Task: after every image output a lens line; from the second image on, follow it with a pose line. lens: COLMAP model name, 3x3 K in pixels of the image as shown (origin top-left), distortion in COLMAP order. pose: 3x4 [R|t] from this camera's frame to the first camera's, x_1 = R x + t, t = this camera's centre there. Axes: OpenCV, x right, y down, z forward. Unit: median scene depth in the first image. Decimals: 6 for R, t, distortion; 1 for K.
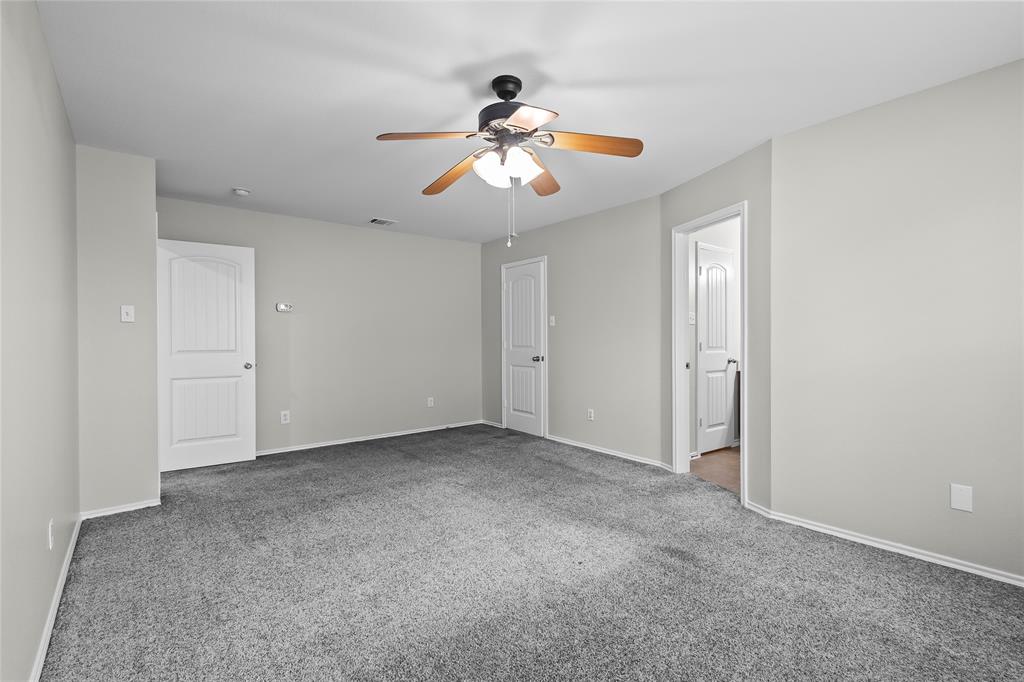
lens RADIAL K [[467.7, 0, 512.0], [0, 467.7, 341.0], [0, 0, 1]] dist [0.001035, 0.000088]
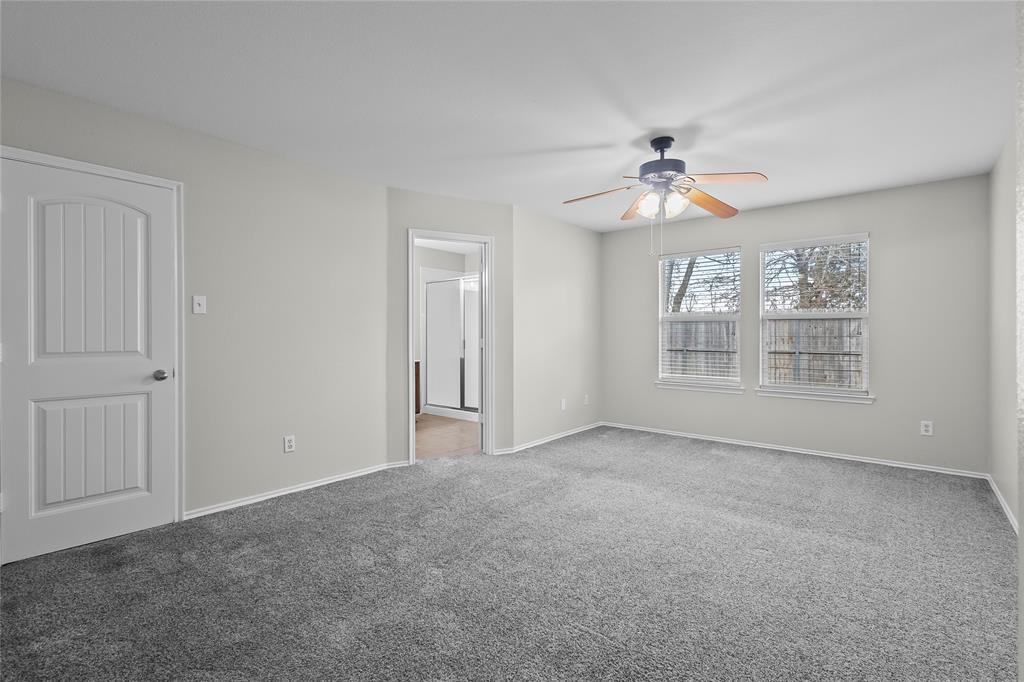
lens RADIAL K [[470.1, 0, 512.3], [0, 470.1, 335.9], [0, 0, 1]] dist [0.002378, 0.000072]
pose [[-0.190163, 0.000744, 0.981752, -0.568884], [0.008086, 0.999967, 0.000809, -0.002382], [-0.981719, 0.008092, -0.190162, 0.772077]]
